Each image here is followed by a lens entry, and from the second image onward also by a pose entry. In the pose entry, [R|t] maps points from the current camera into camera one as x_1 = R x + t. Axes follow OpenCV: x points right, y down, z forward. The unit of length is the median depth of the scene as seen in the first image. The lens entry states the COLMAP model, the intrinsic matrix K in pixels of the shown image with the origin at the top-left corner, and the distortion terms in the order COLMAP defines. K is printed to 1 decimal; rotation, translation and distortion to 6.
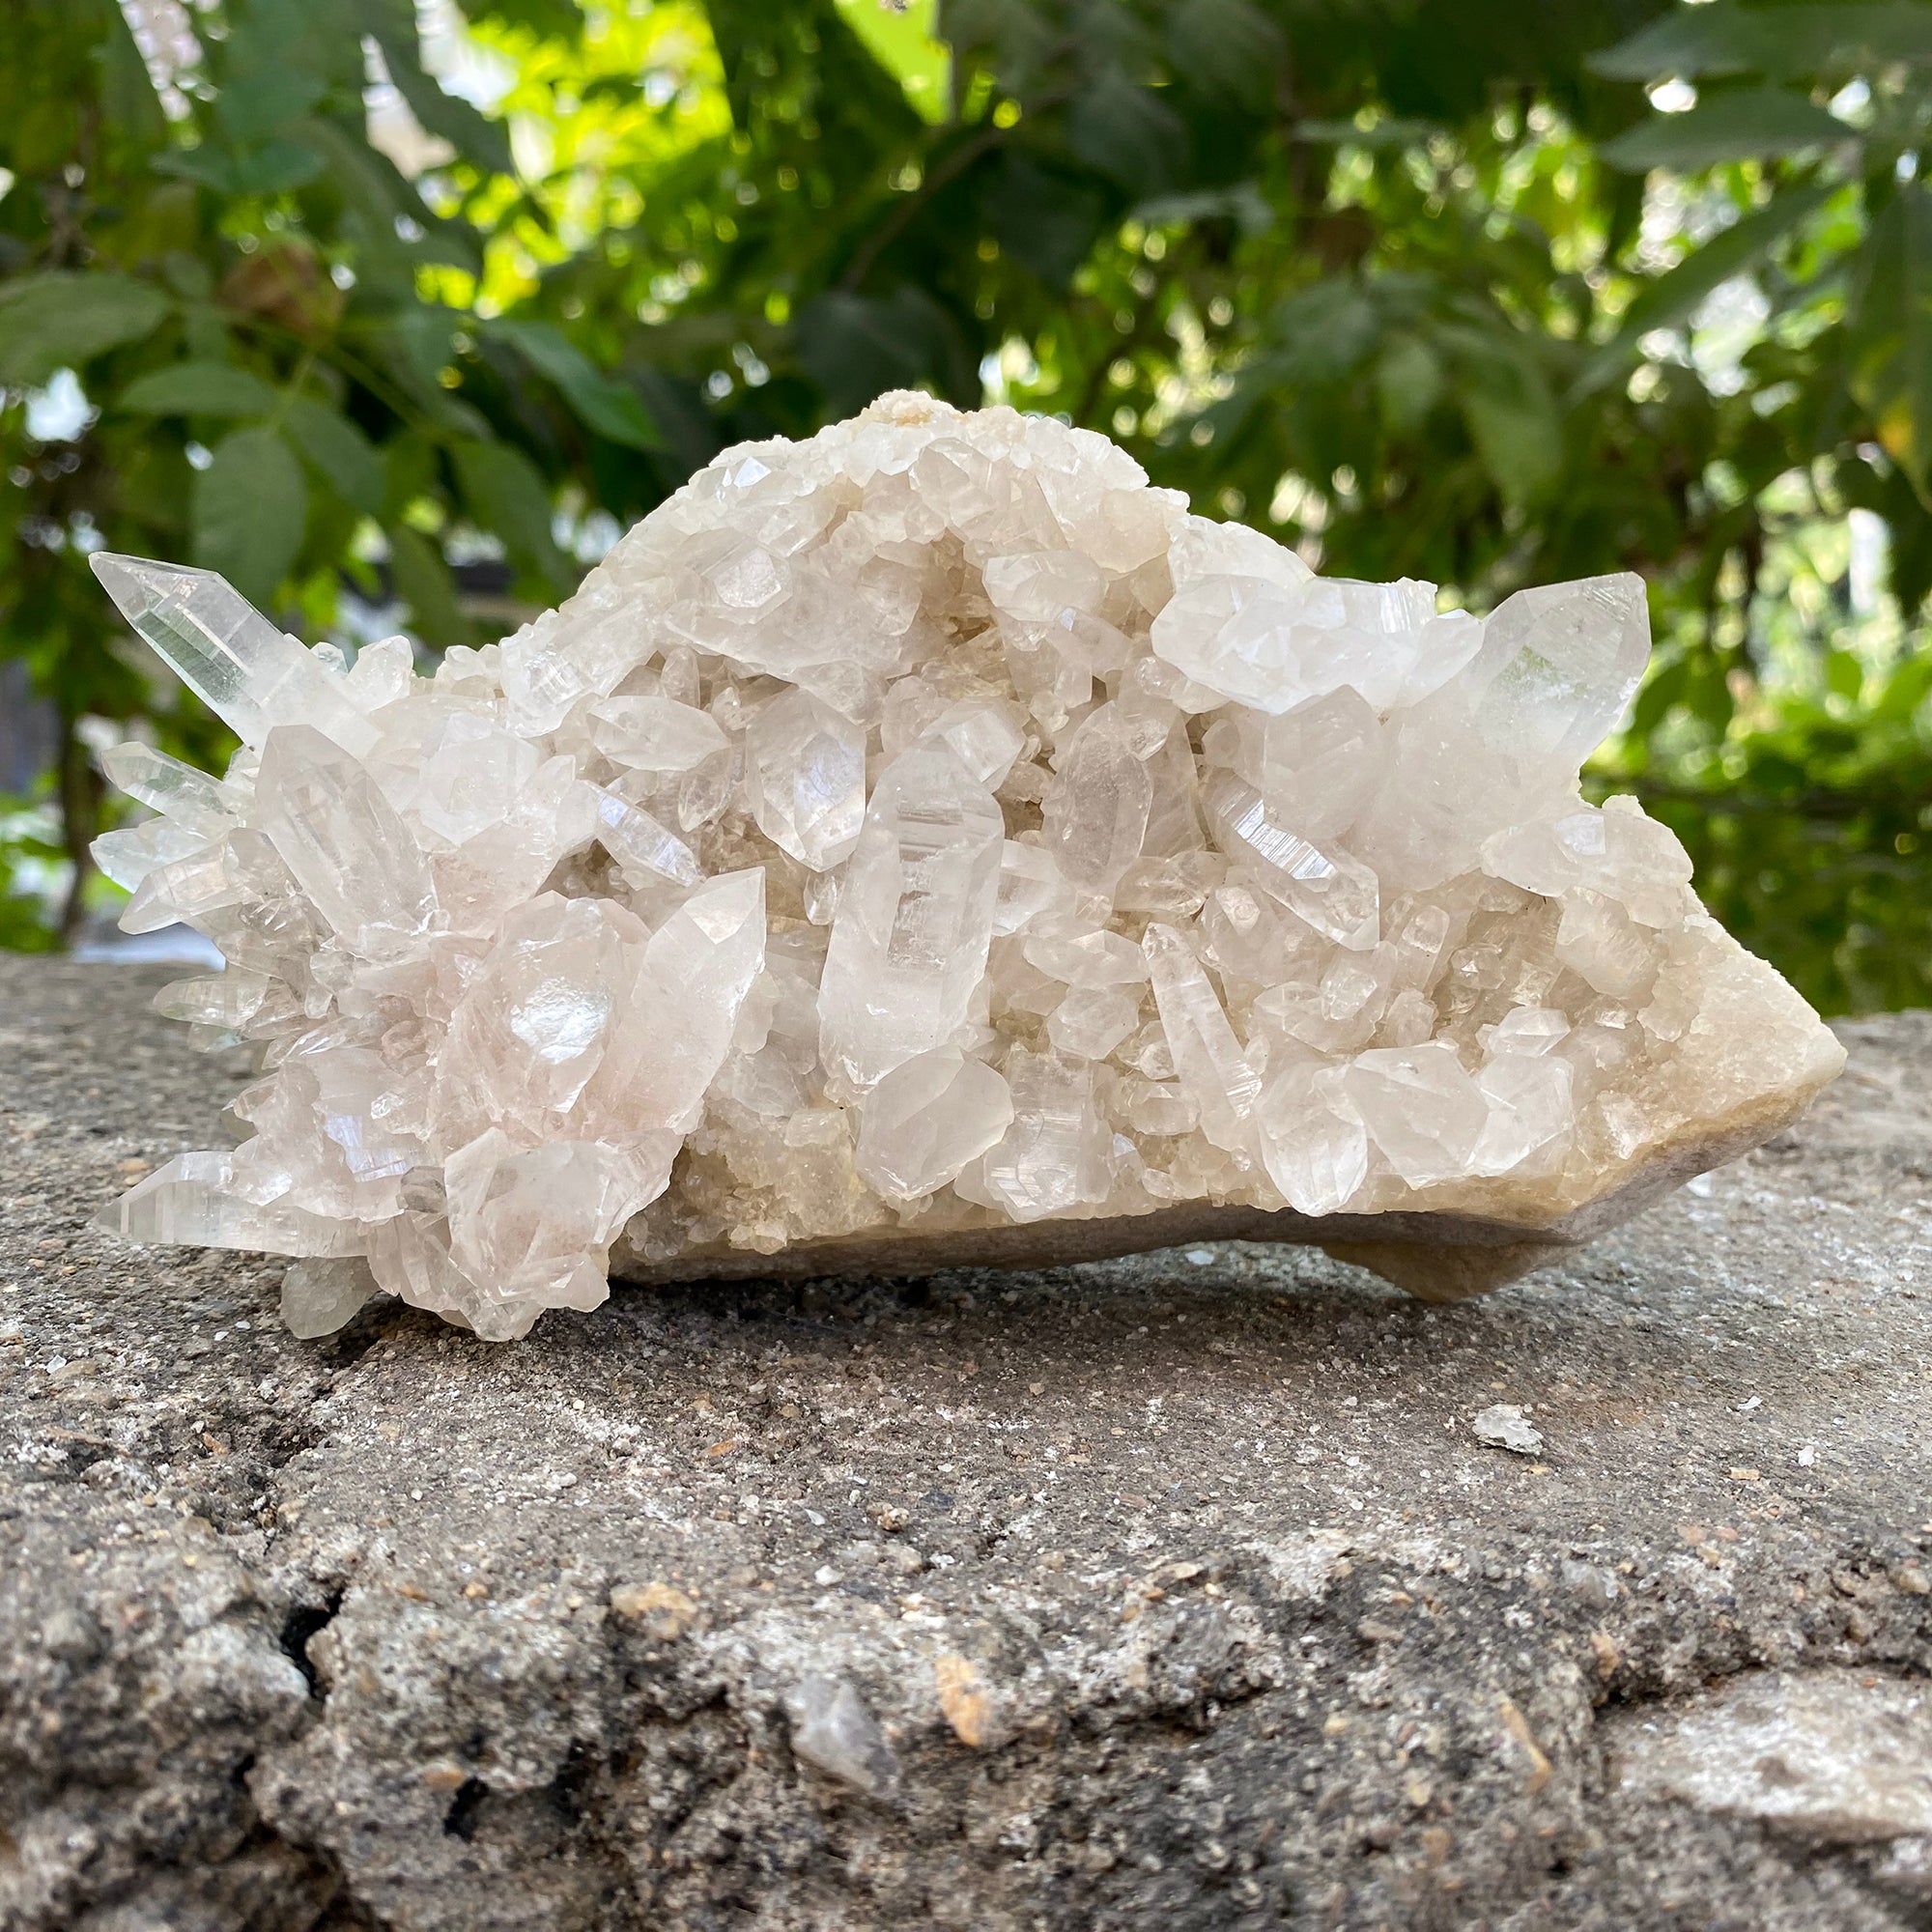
lens RADIAL K [[1871.3, 0, 930.5], [0, 1871.3, 964.8], [0, 0, 1]] dist [-0.061667, 0.071710]
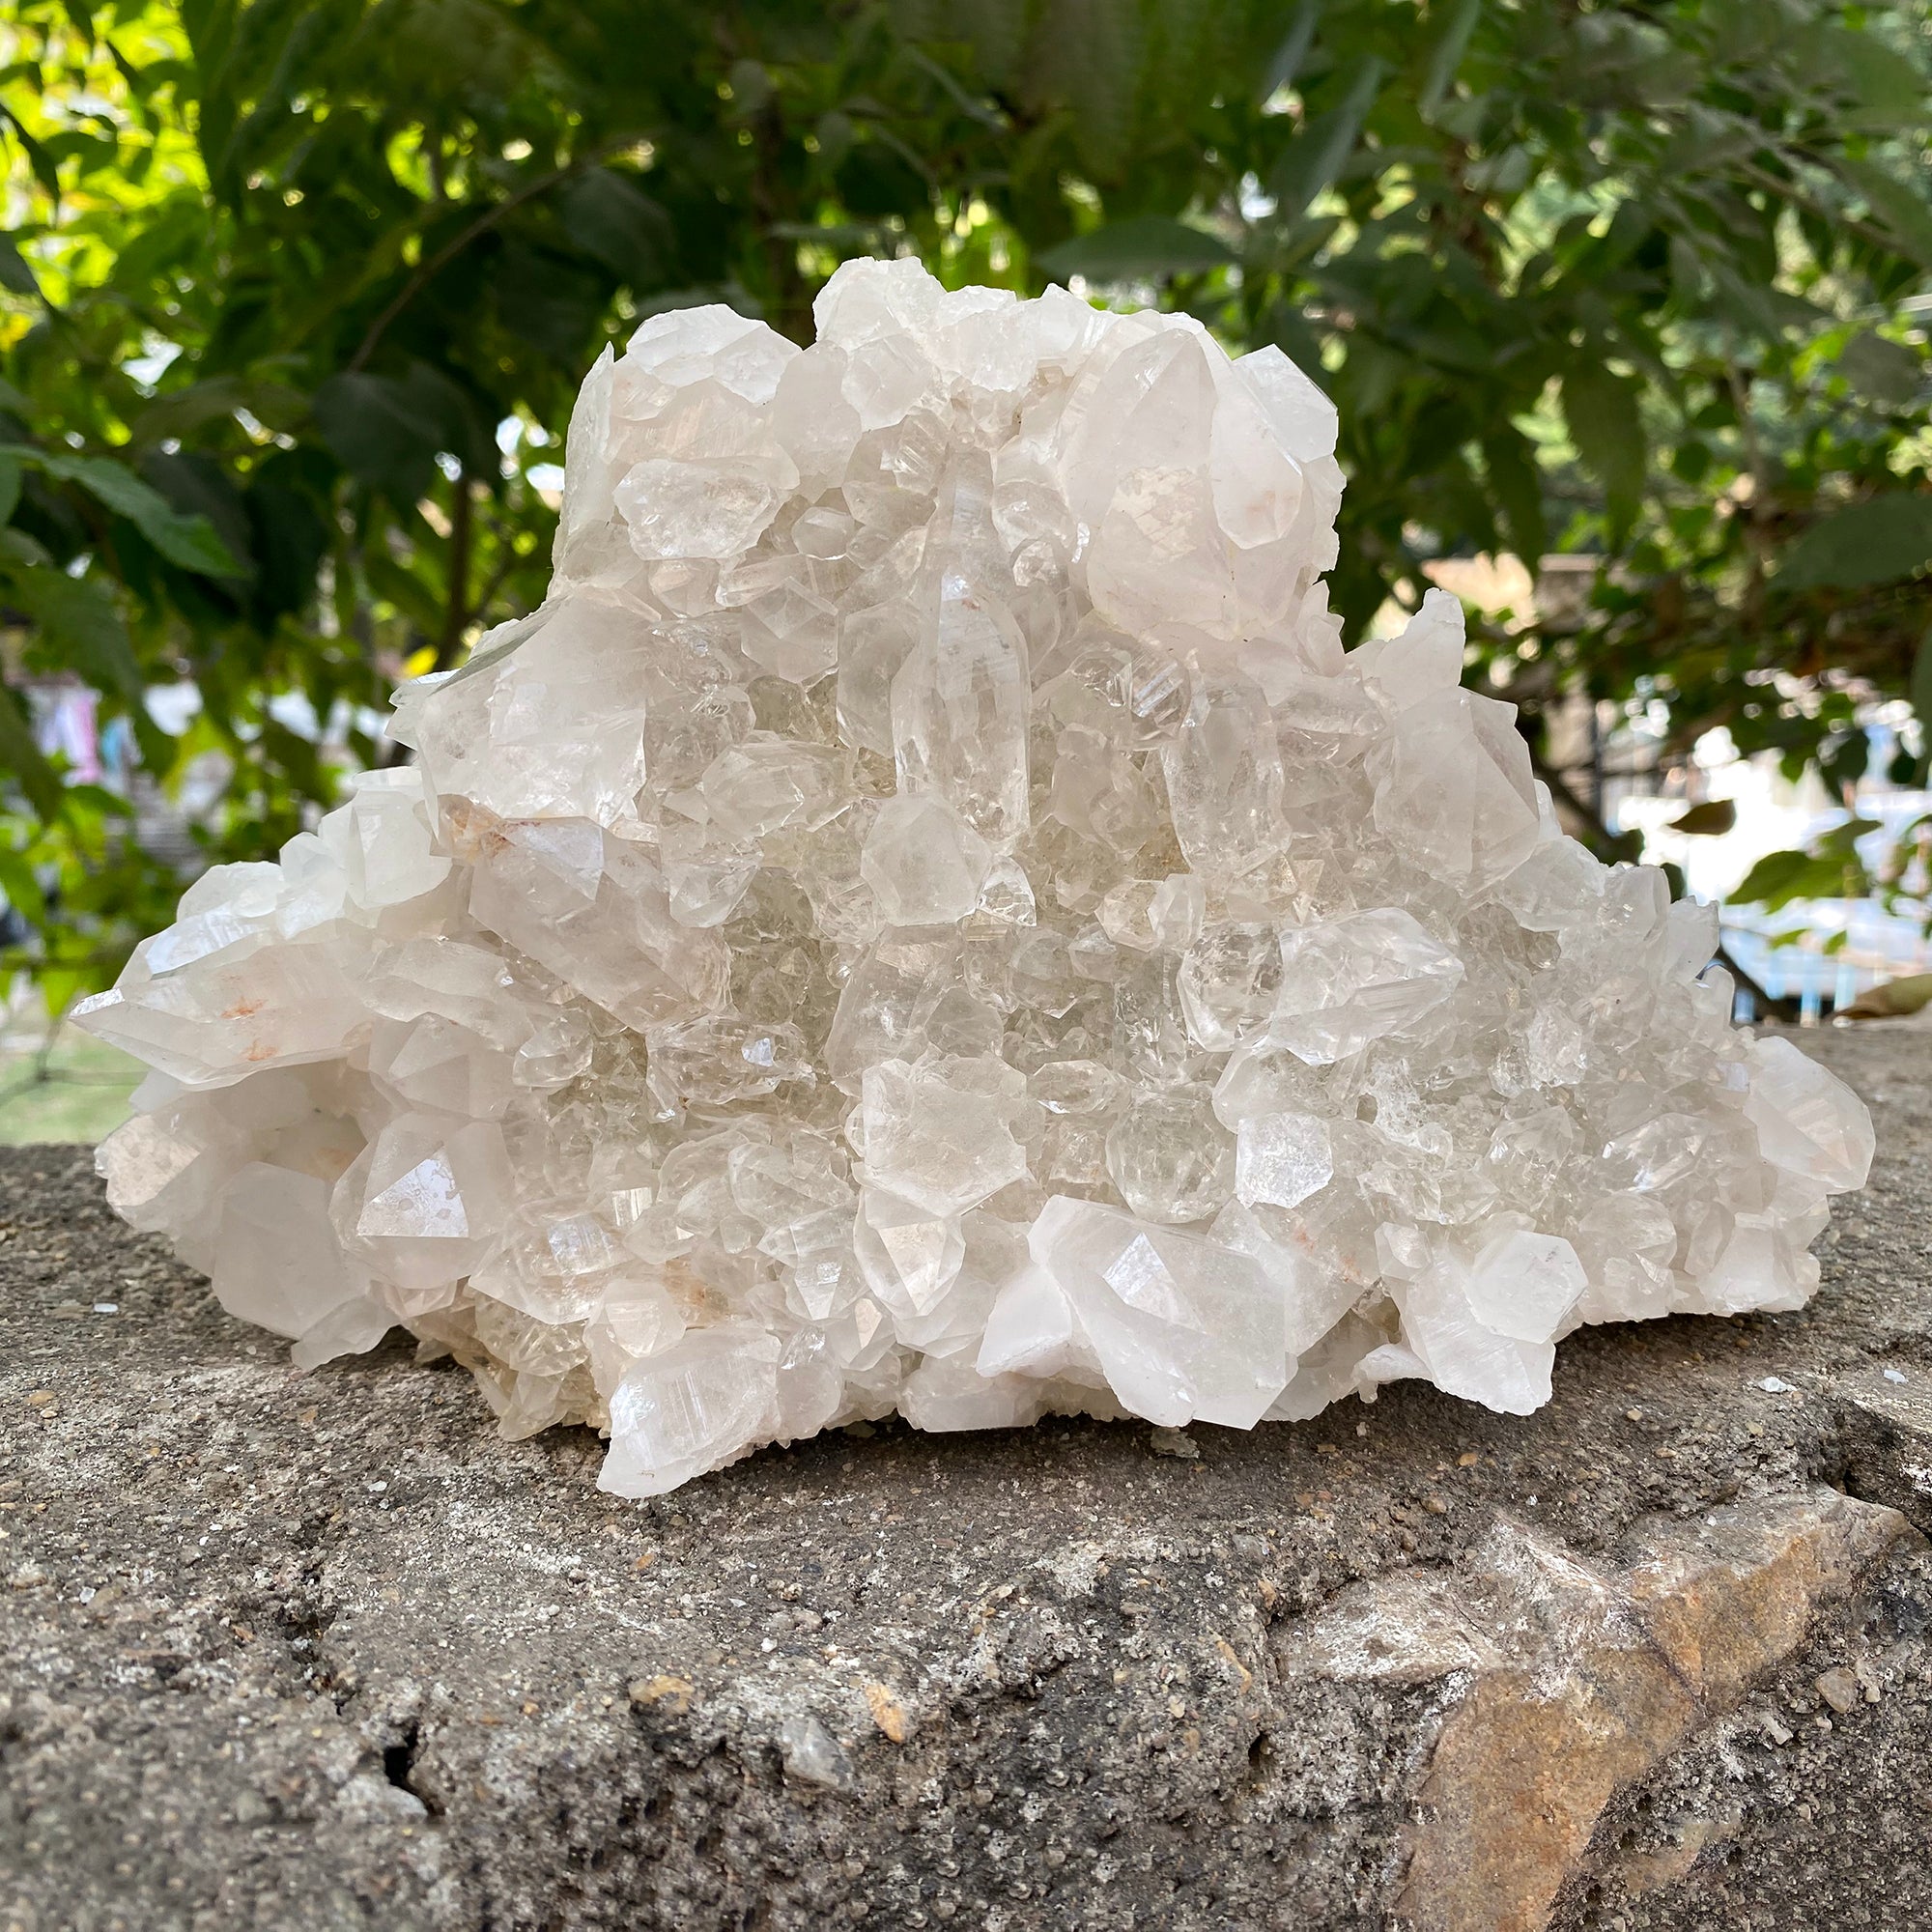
lens RADIAL K [[1755.1, 0, 966.0], [0, 1755.1, 966.0], [0, 0, 1]] dist [-0.042399, 0.052613]
pose [[0.954718, -0.095318, 0.281831, -0.245964], [0.091013, 0.995446, 0.028356, -0.221003], [-0.283250, -0.001421, 0.959045, -0.339049]]
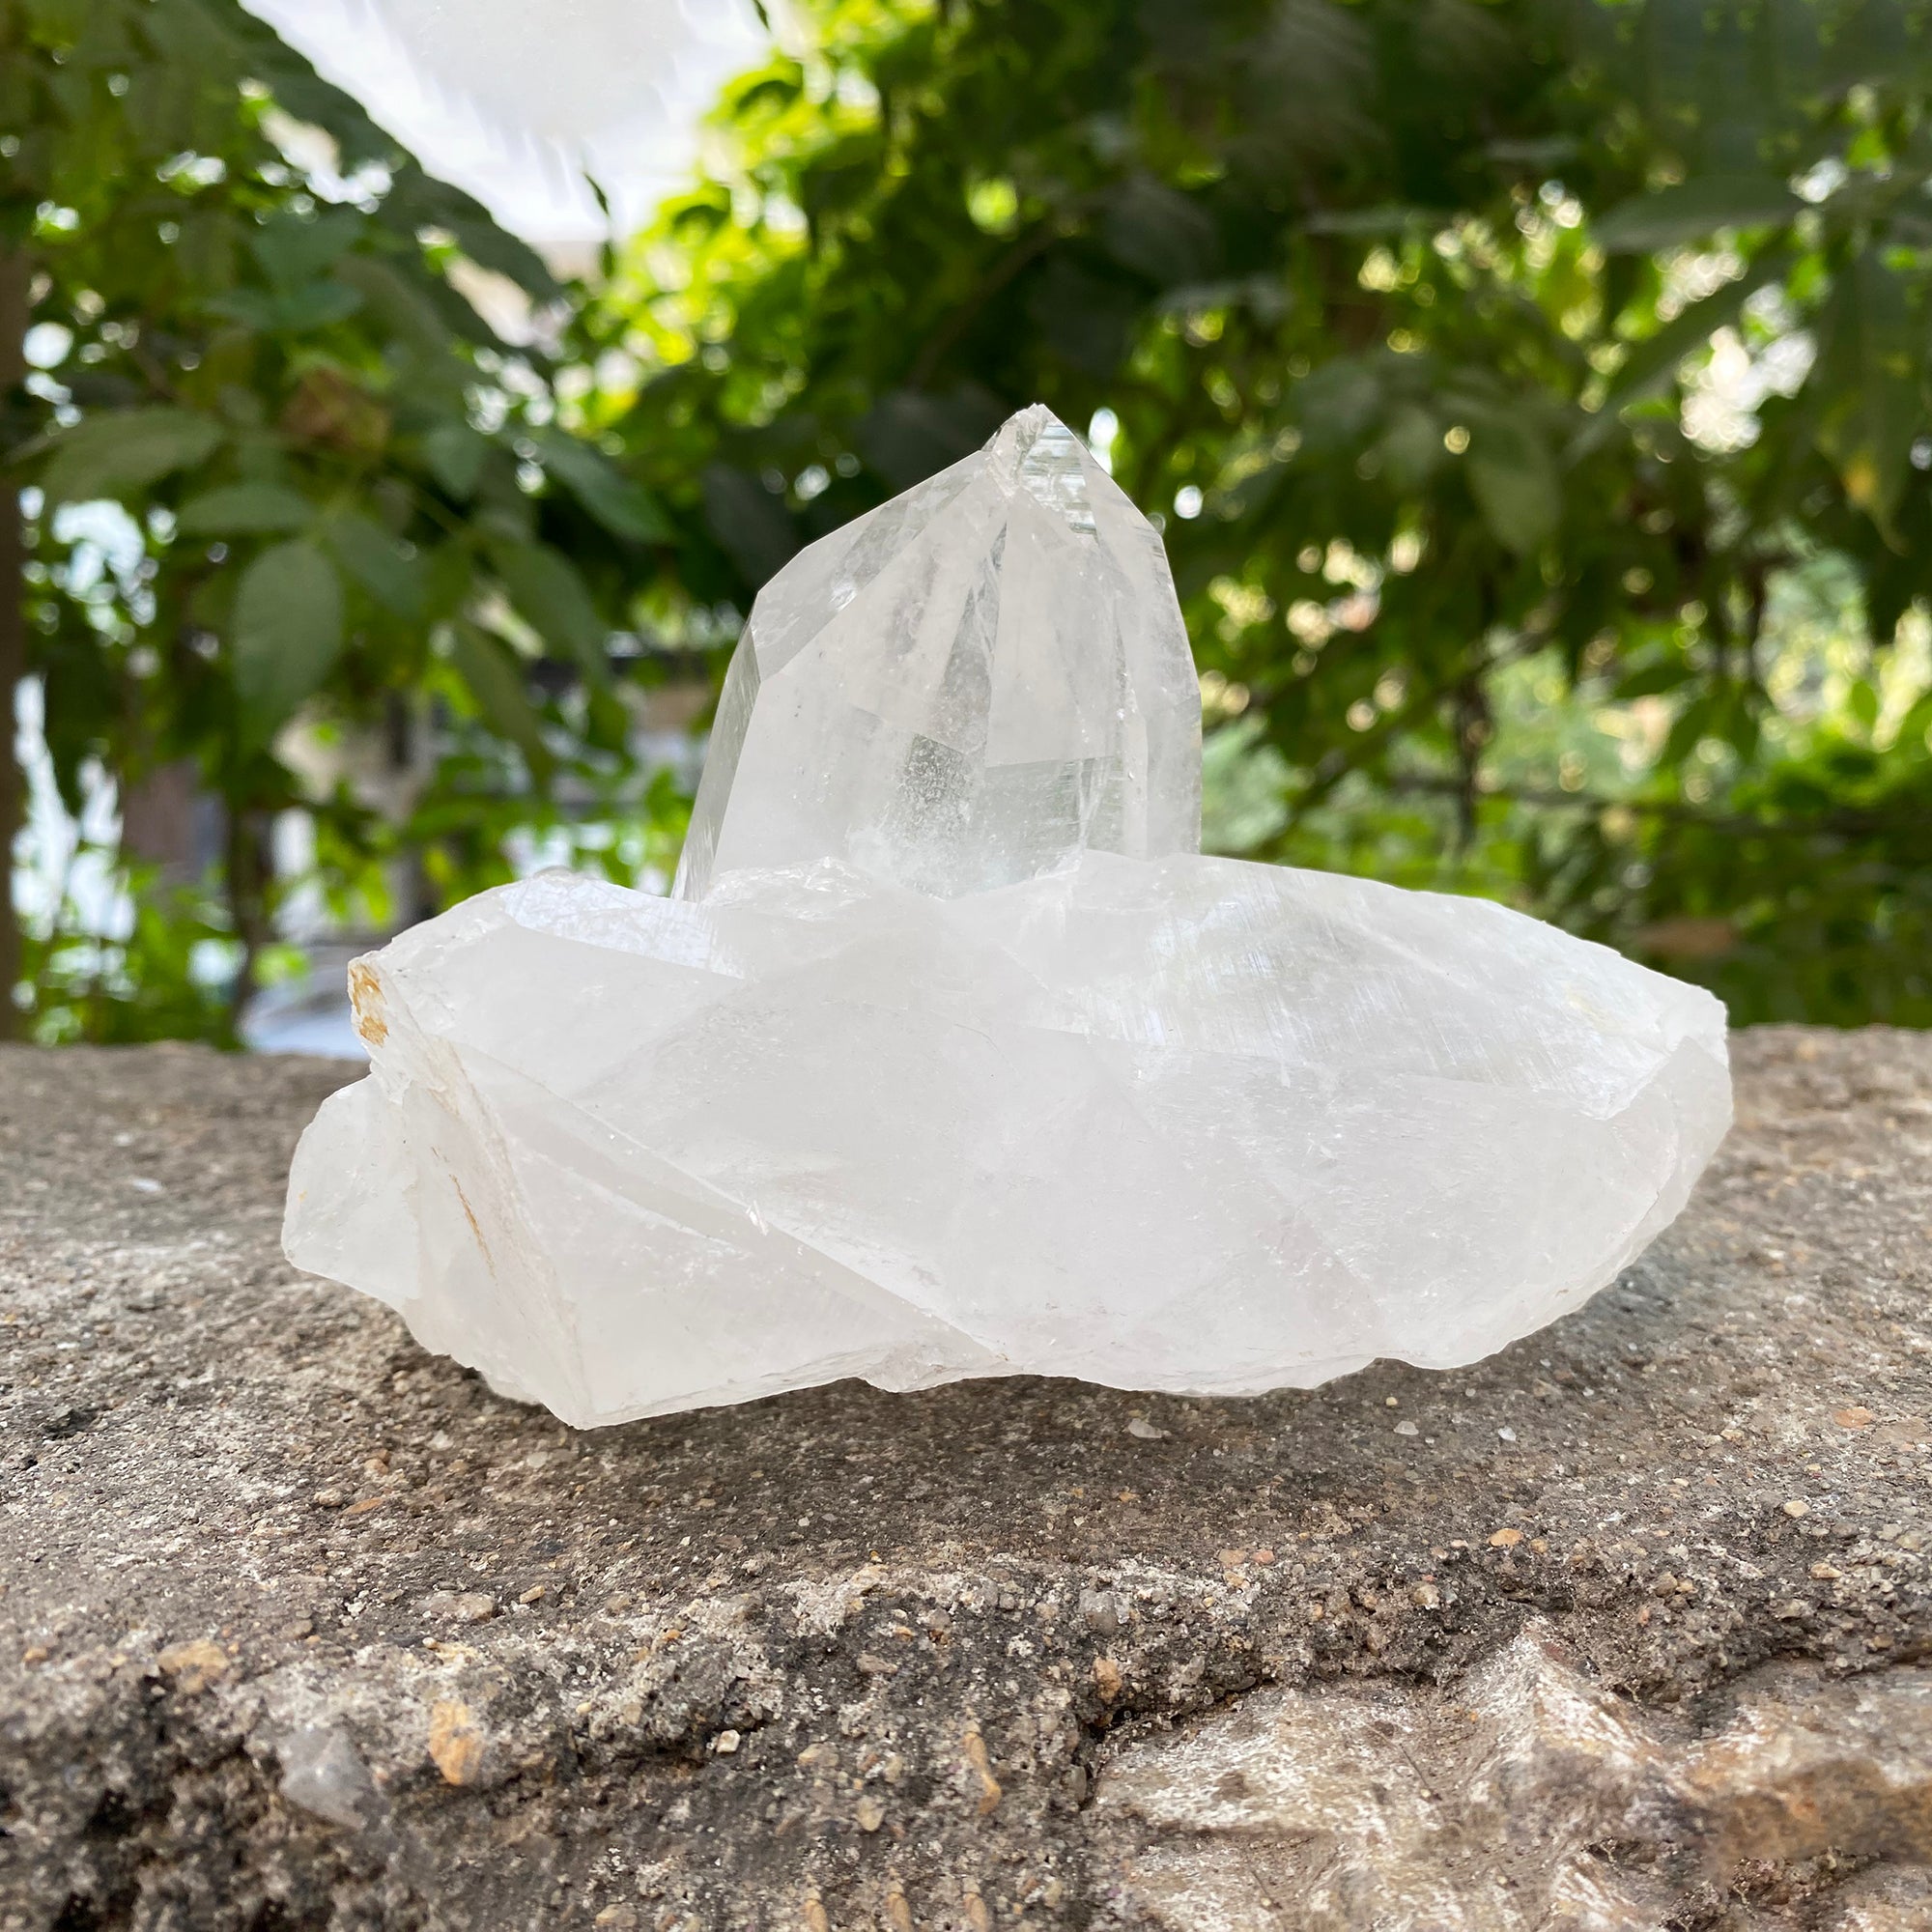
lens RADIAL K [[1711.1, 0, 1052.2], [0, 1711.1, 1009.3], [0, 0, 1]] dist [-0.040472, 0.034341]
pose [[0.998912, -0.042883, -0.018353, 0.381844], [0.042971, 0.999067, 0.004395, -0.019331], [0.018147, -0.005179, 0.999822, 0.019789]]
